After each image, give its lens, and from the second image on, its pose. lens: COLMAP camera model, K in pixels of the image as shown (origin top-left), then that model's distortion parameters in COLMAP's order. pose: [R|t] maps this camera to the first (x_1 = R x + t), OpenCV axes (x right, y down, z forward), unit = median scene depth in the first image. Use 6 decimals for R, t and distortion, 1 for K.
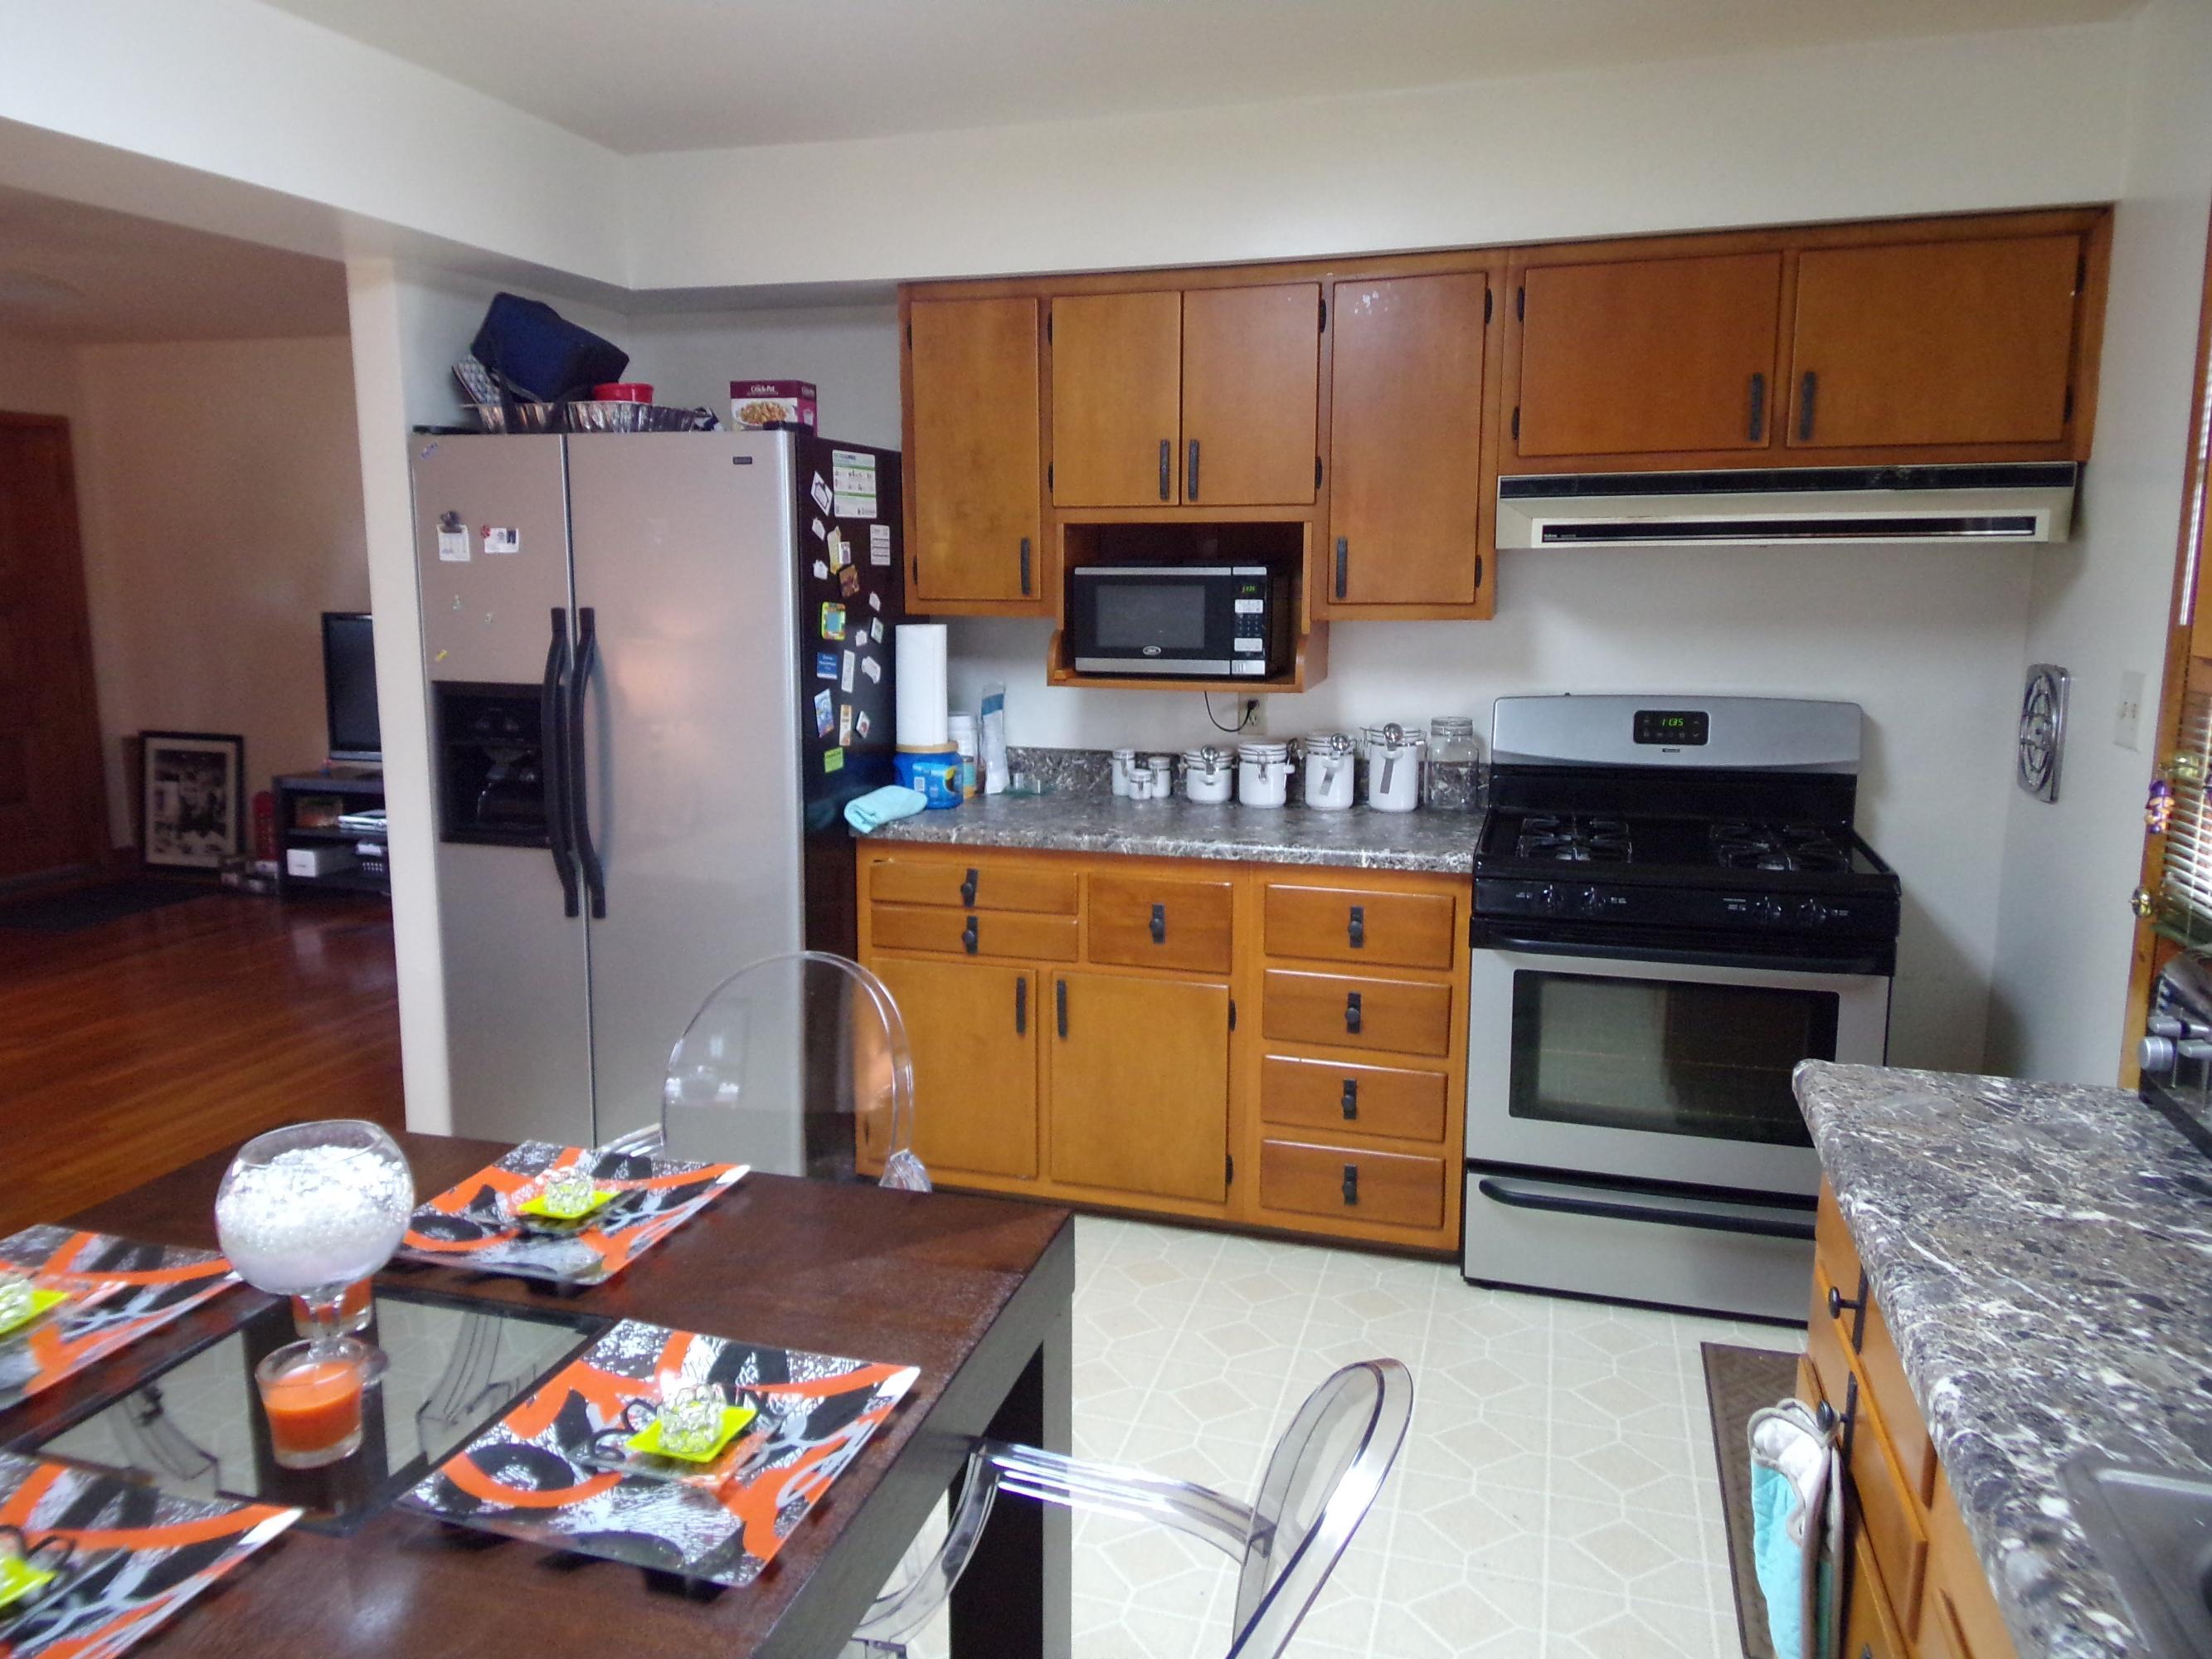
lens RADIAL K [[1541.8, 0, 1079.1], [0, 1541.8, 805.3], [0, 0, 1]] dist [0.090671, -0.106082]
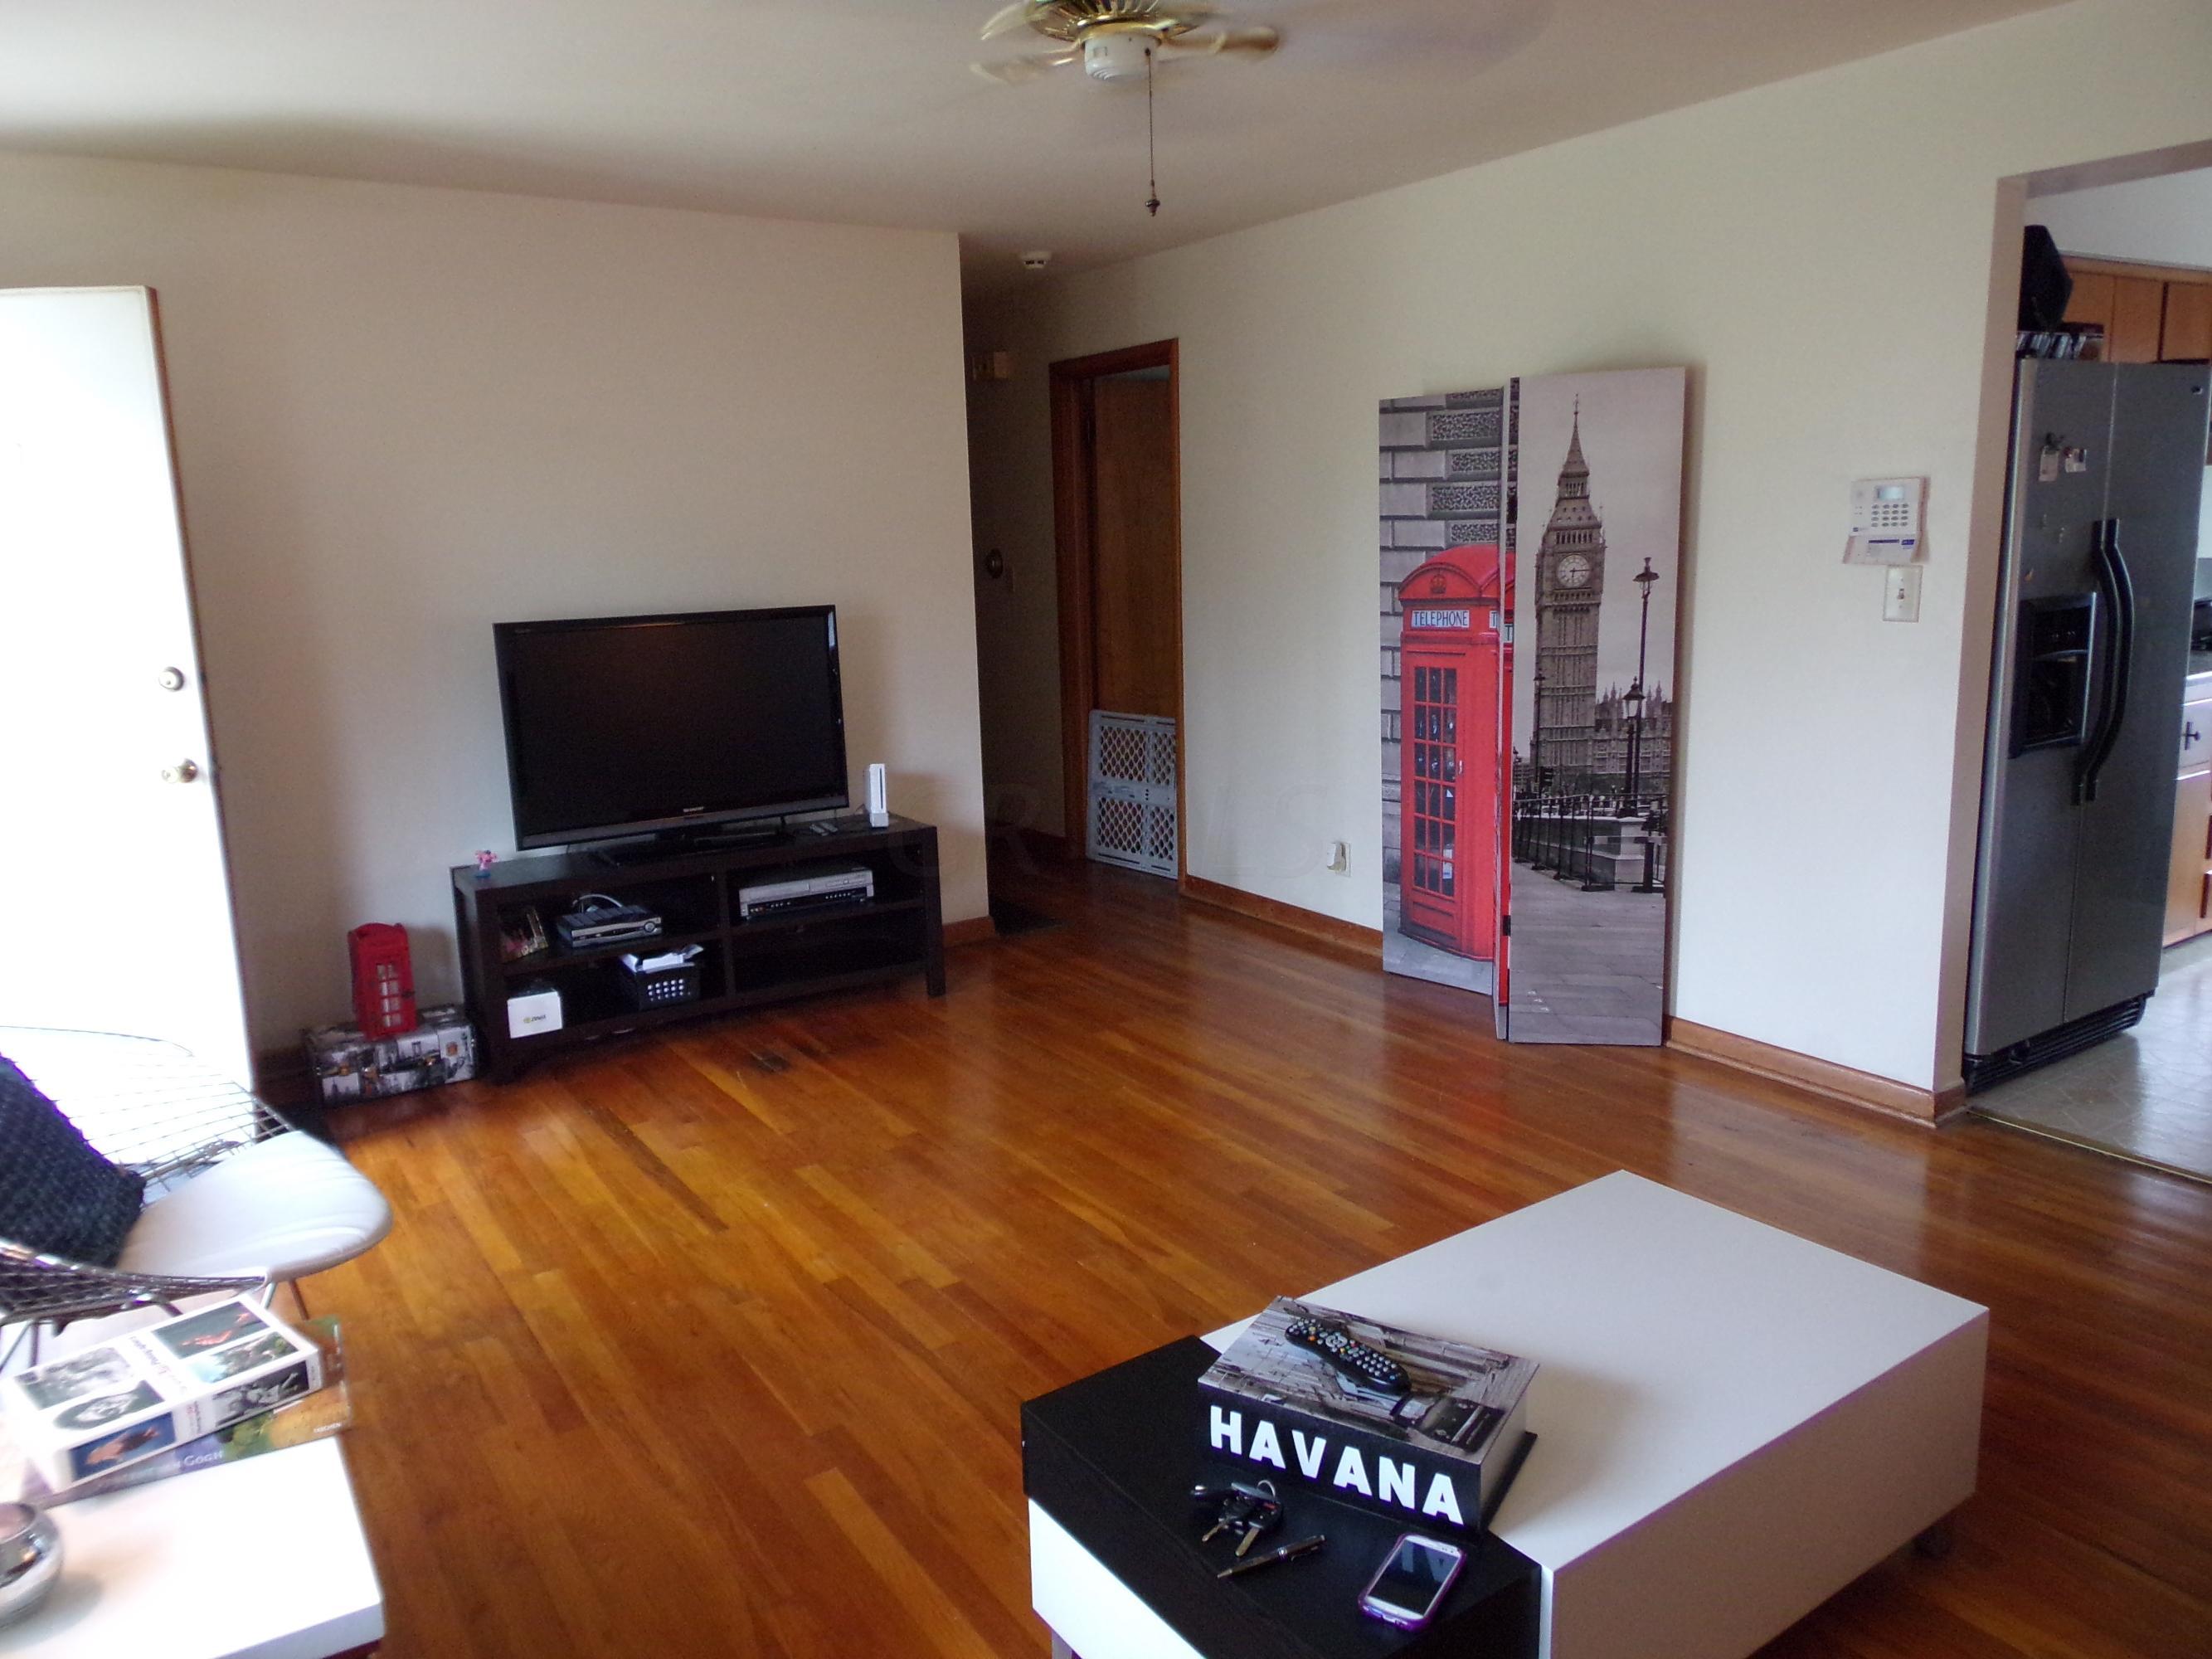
lens RADIAL K [[1541.8, 0, 1079.1], [0, 1541.8, 805.3], [0, 0, 1]] dist [0.090671, -0.106082]
pose [[0.629709, -0.158364, 0.760518, -1.619026], [0.151193, 0.985264, 0.079976, -0.124286], [-0.761976, 0.064624, 0.644373, 0.826621]]
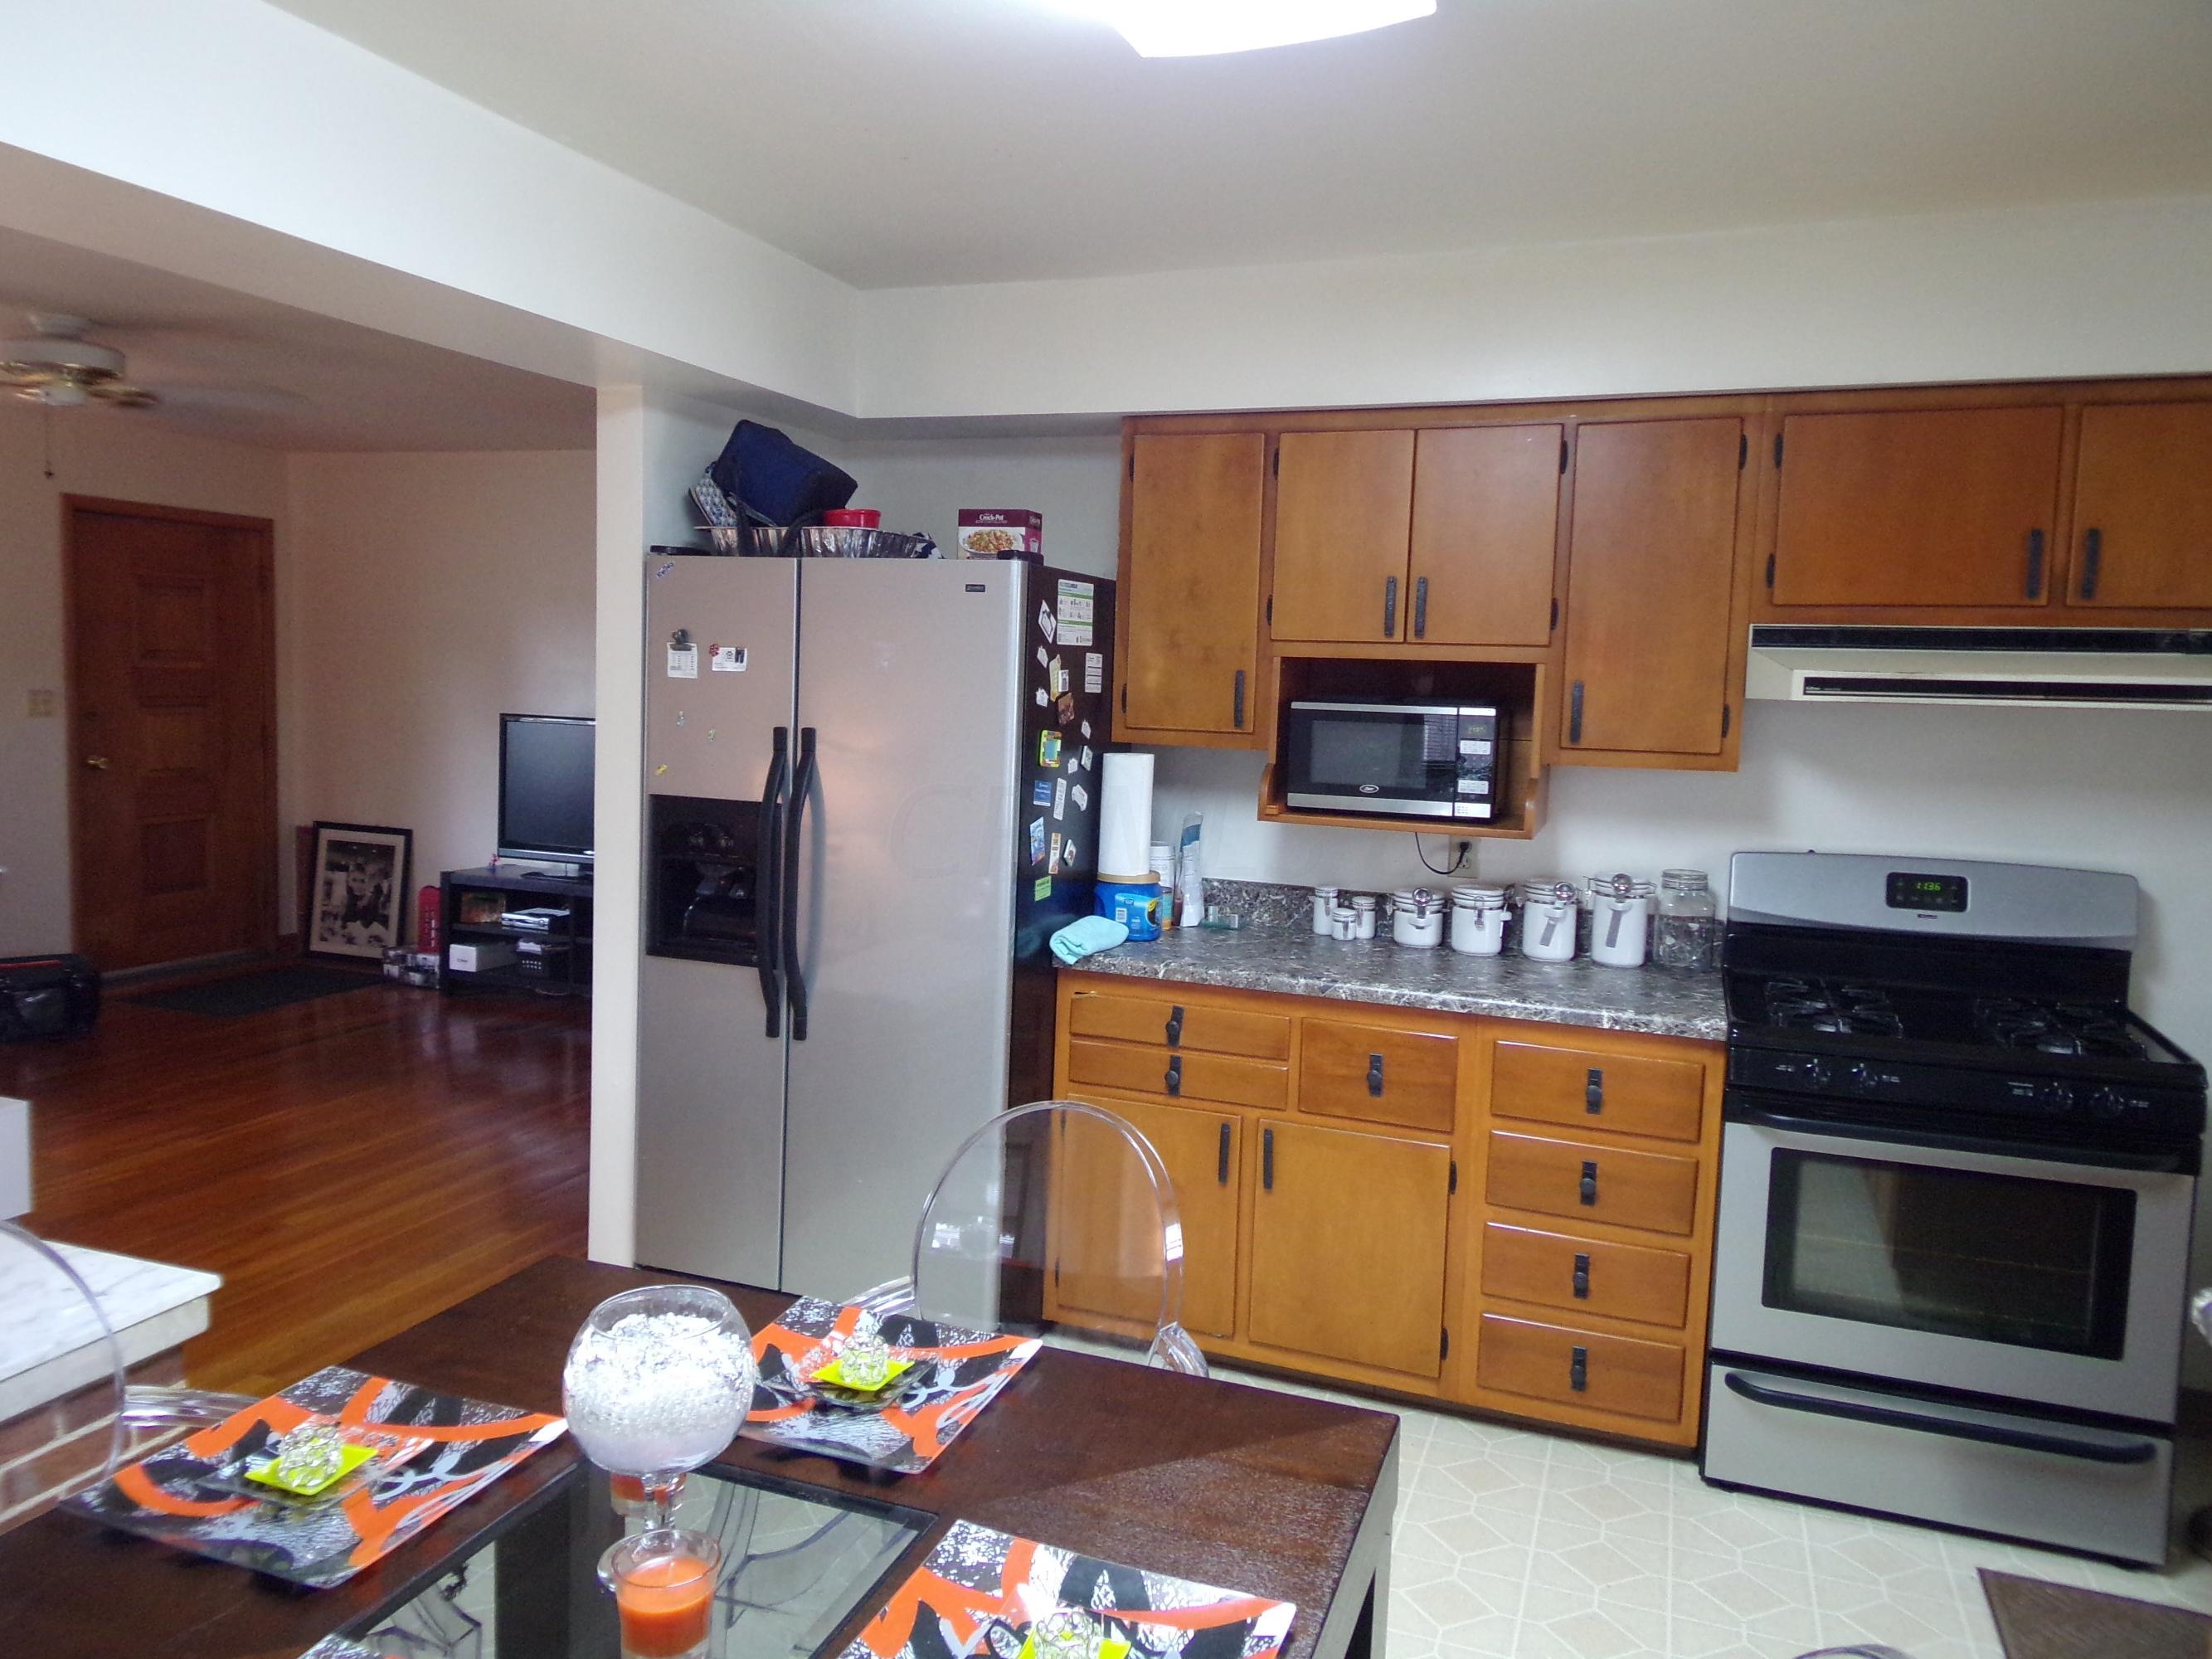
lens RADIAL K [[1544.6, 0, 1078.7], [0, 1544.6, 809.5], [0, 0, 1]] dist [0.088504, -0.115466]
pose [[0.997366, 0.037420, -0.062133, -0.077267], [-0.041603, 0.996854, -0.067469, -0.014307], [0.059412, 0.069876, 0.995785, 0.019937]]
